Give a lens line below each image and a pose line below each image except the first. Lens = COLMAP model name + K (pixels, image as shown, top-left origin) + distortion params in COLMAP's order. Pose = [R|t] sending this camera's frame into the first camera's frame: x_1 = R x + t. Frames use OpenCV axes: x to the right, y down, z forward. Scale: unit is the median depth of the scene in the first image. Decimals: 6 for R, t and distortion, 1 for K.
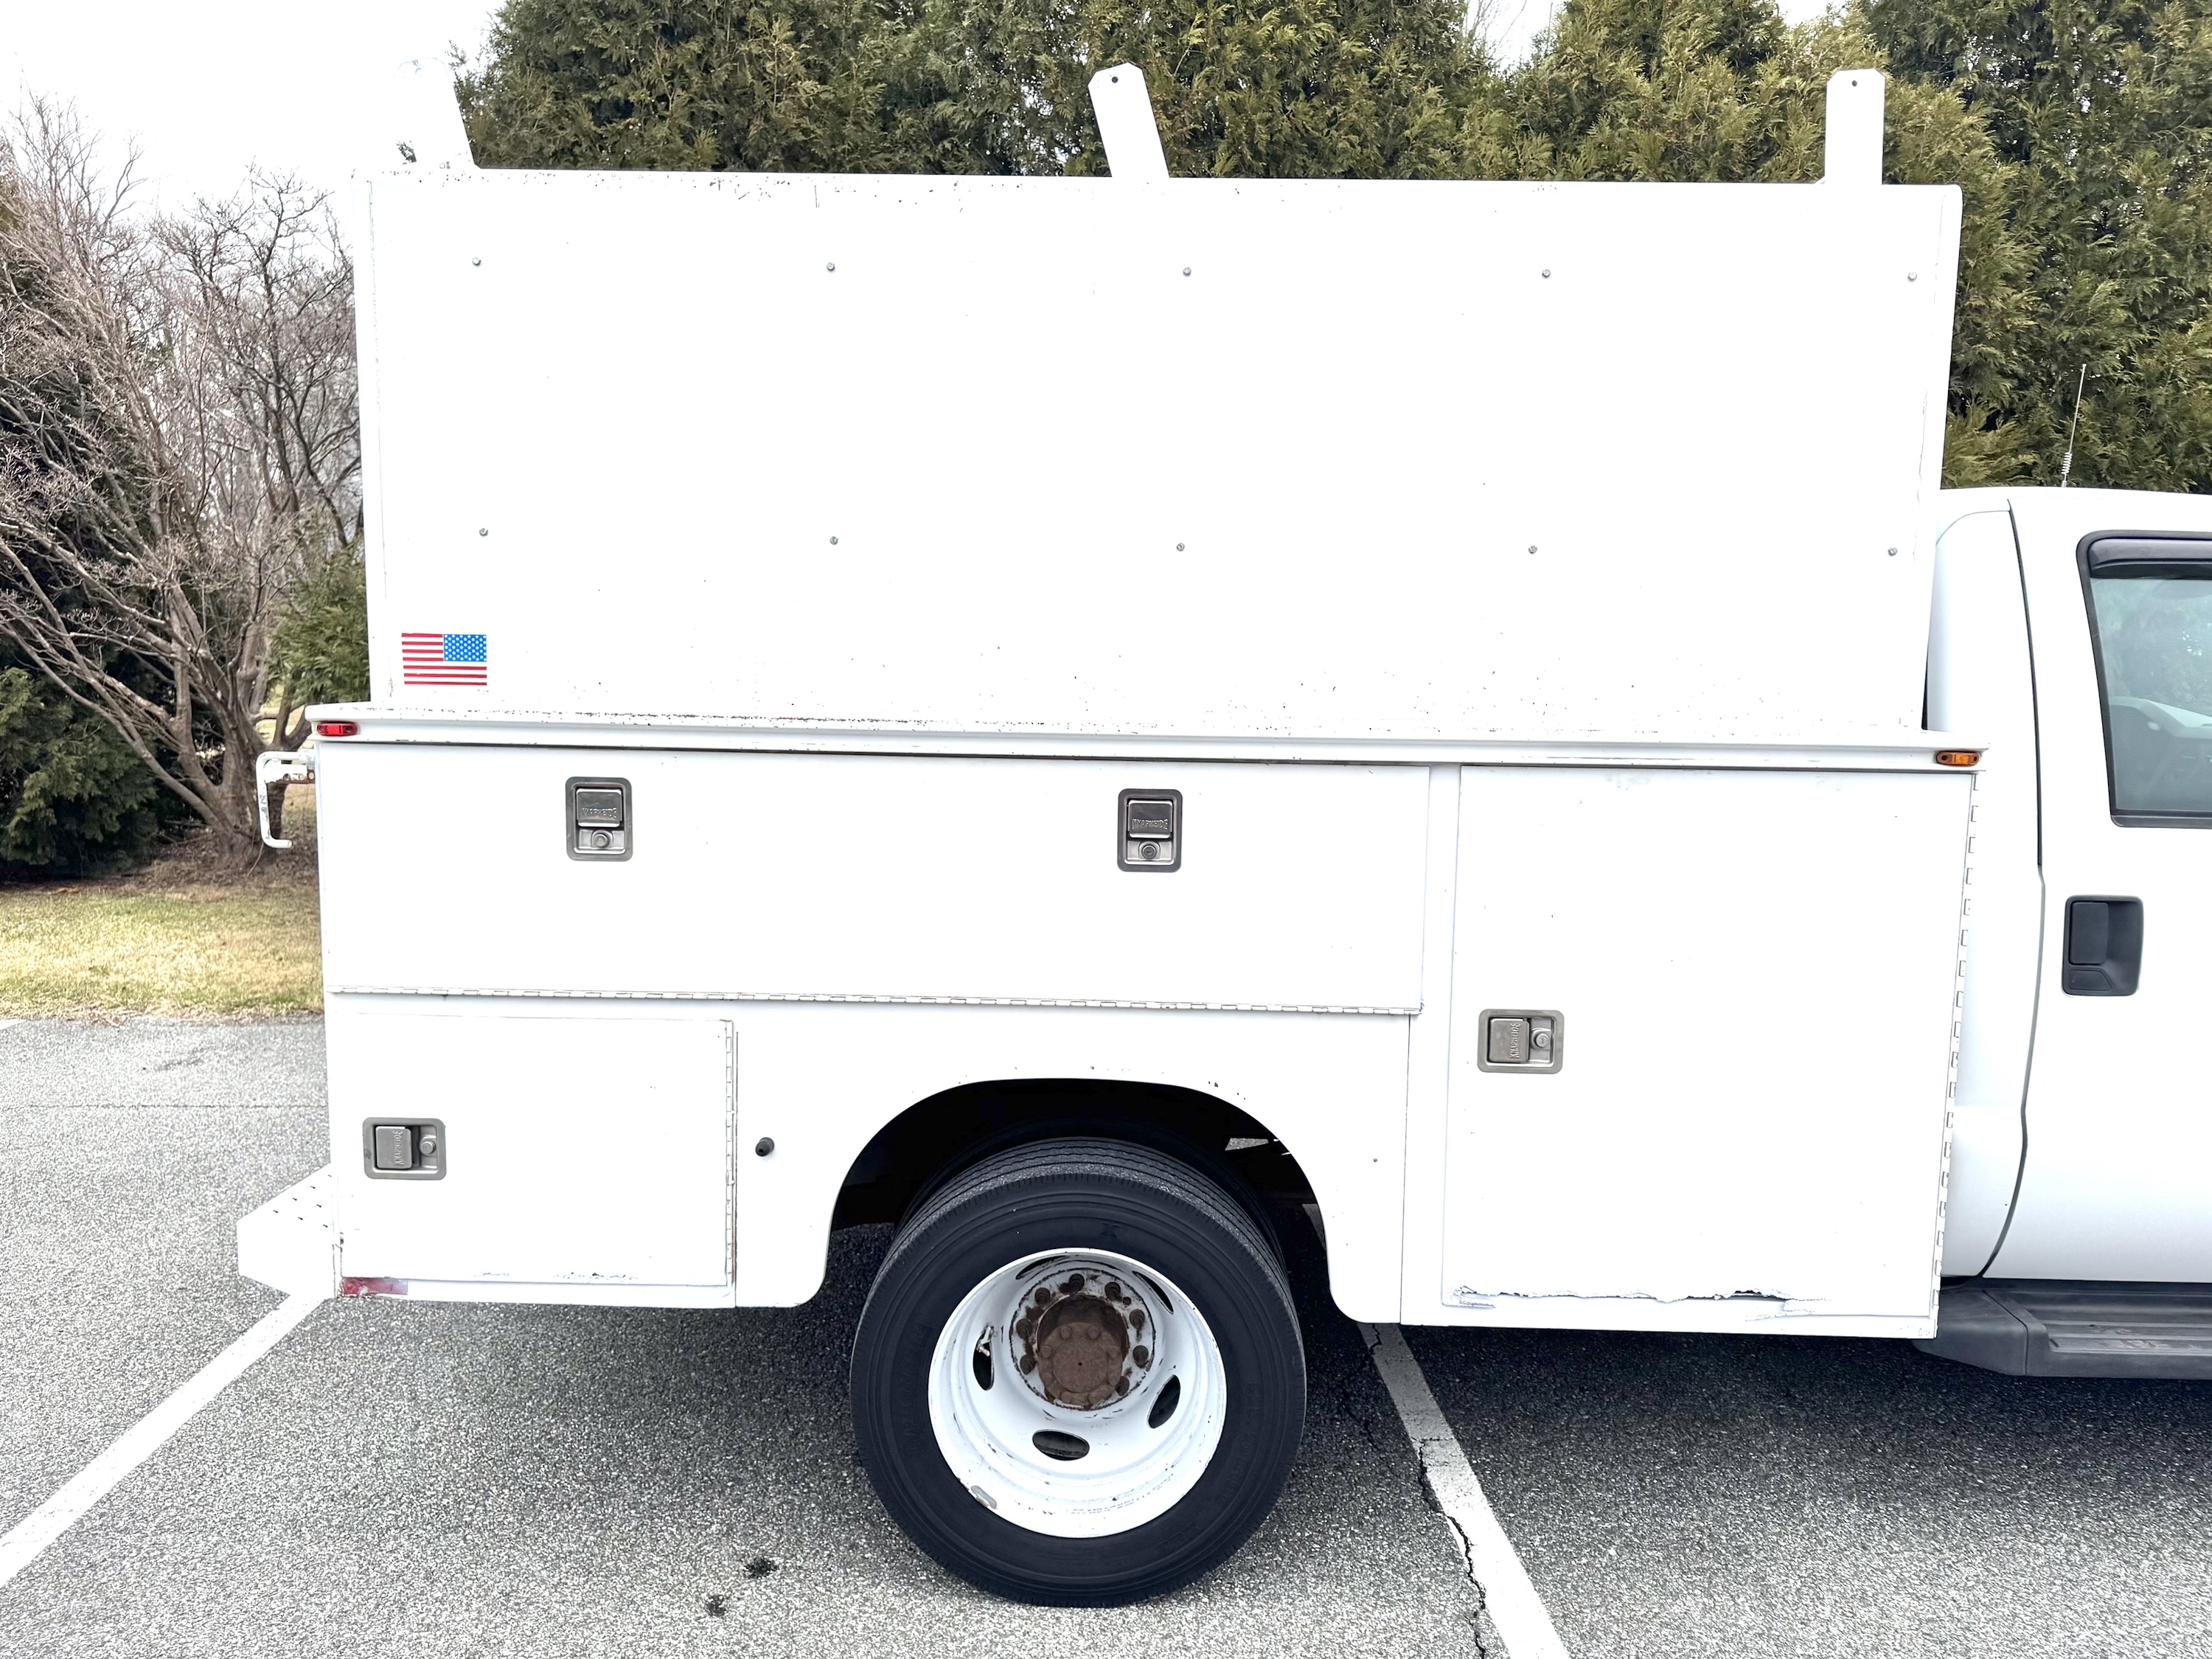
lens RADIAL K [[1567.3, 0, 1134.0], [0, 1567.3, 803.1], [0, 0, 1]] dist [0.030670, -0.031288]
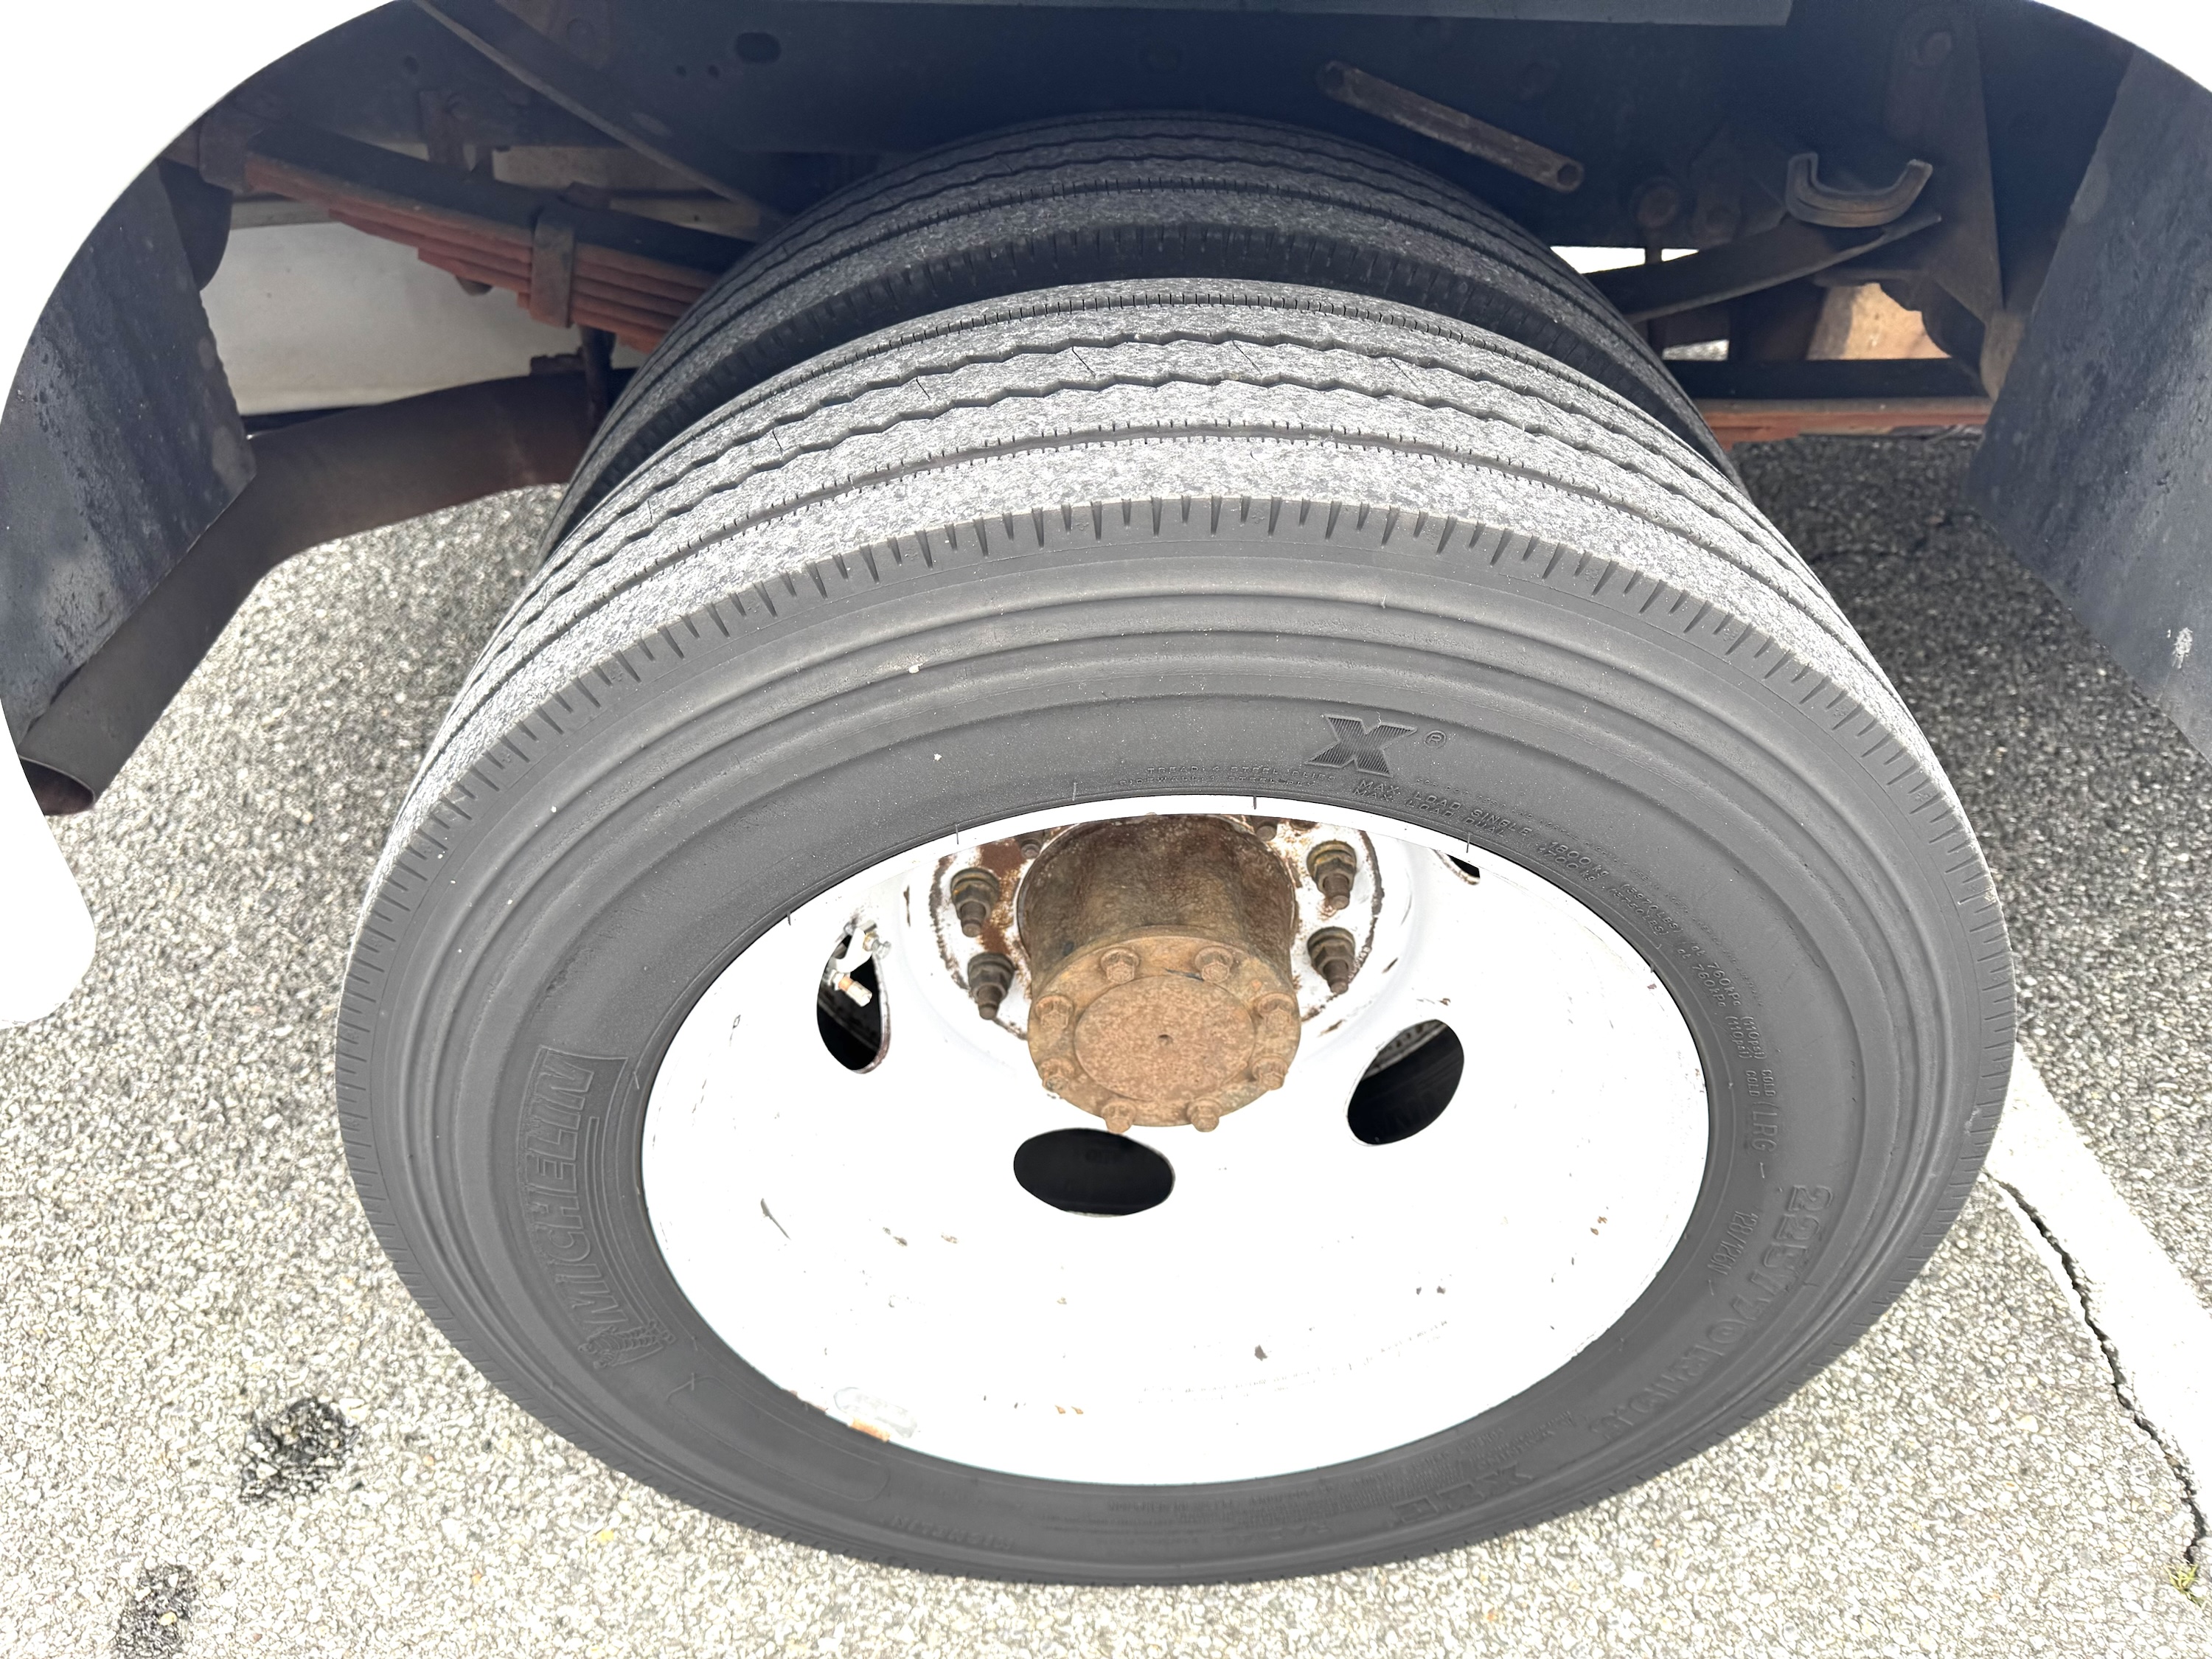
lens RADIAL K [[1567.3, 0, 1105.2], [0, 1567.3, 817.4], [0, 0, 1]] dist [0.030670, -0.031288]
pose [[0.999626, -0.011235, 0.024952, -0.050677], [-0.004414, 0.833692, 0.552213, 0.145394], [-0.027006, -0.552116, 0.833330, 0.737169]]
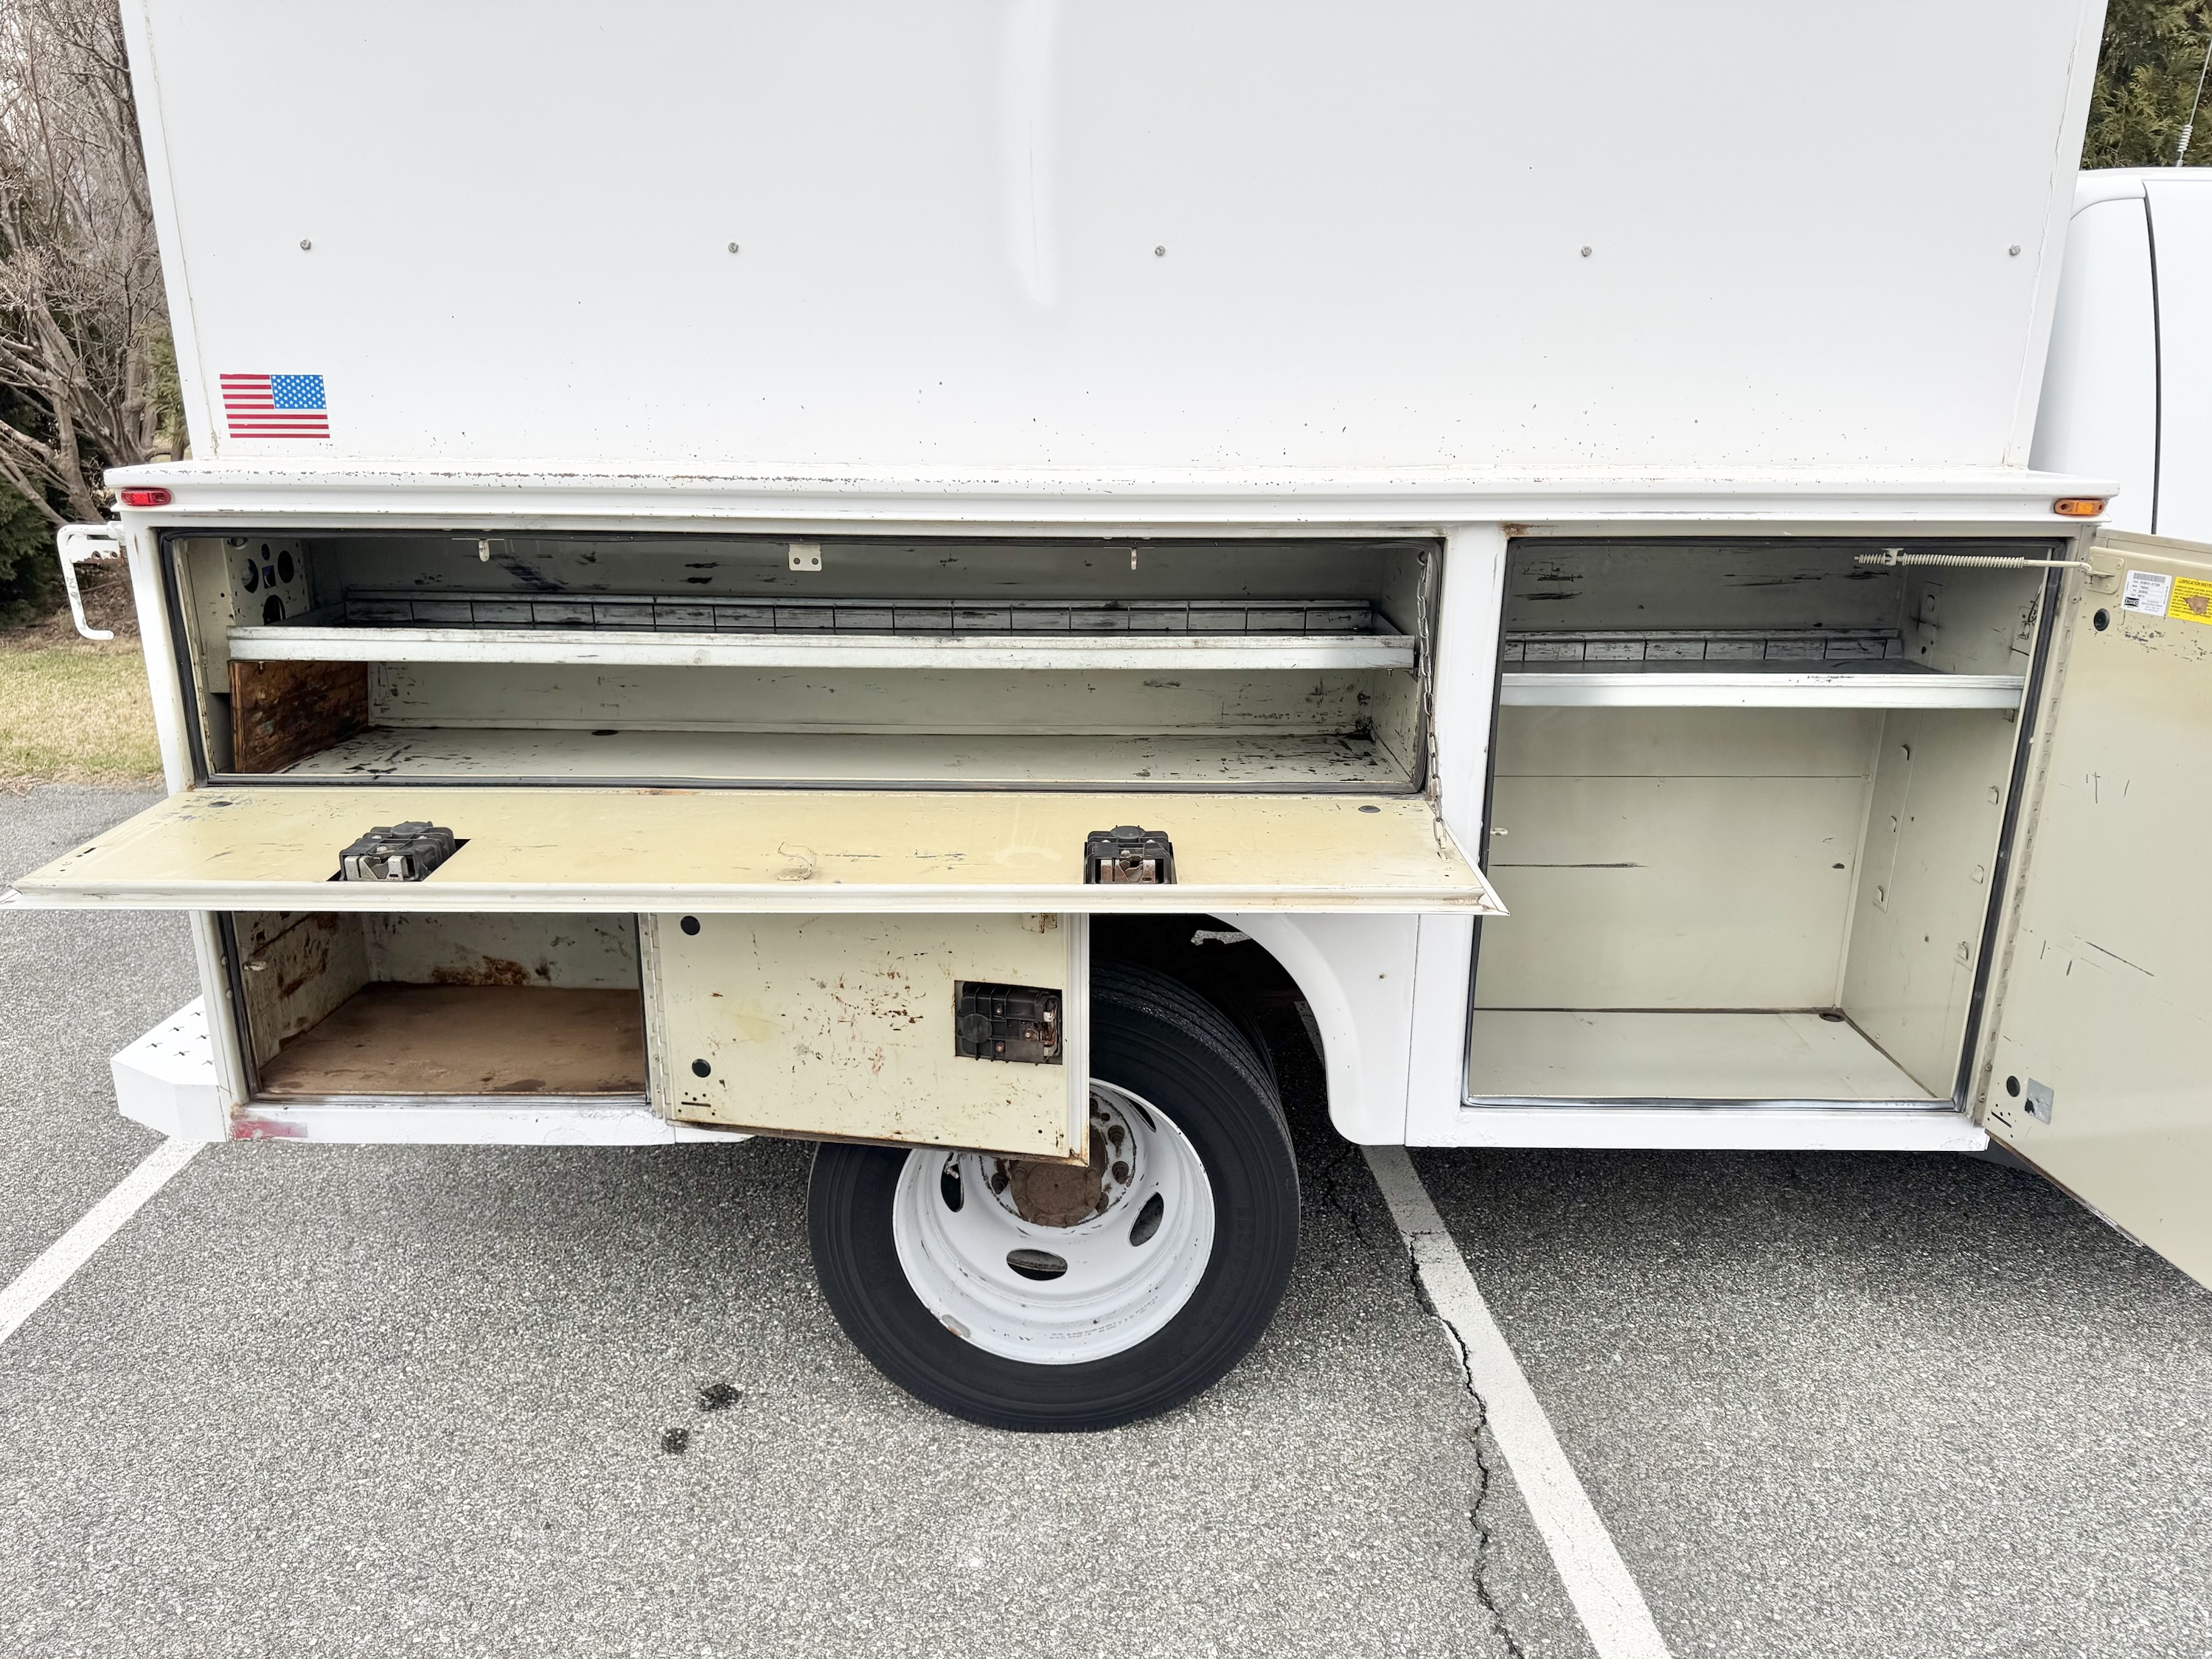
lens RADIAL K [[1567.3, 0, 1113.3], [0, 1567.3, 826.3], [0, 0, 1]] dist [0.030670, -0.031288]
pose [[0.999795, -0.016035, 0.012401, -0.007872], [0.013402, 0.981867, 0.189096, -0.024441], [-0.015208, -0.188891, 0.981880, 0.129549]]
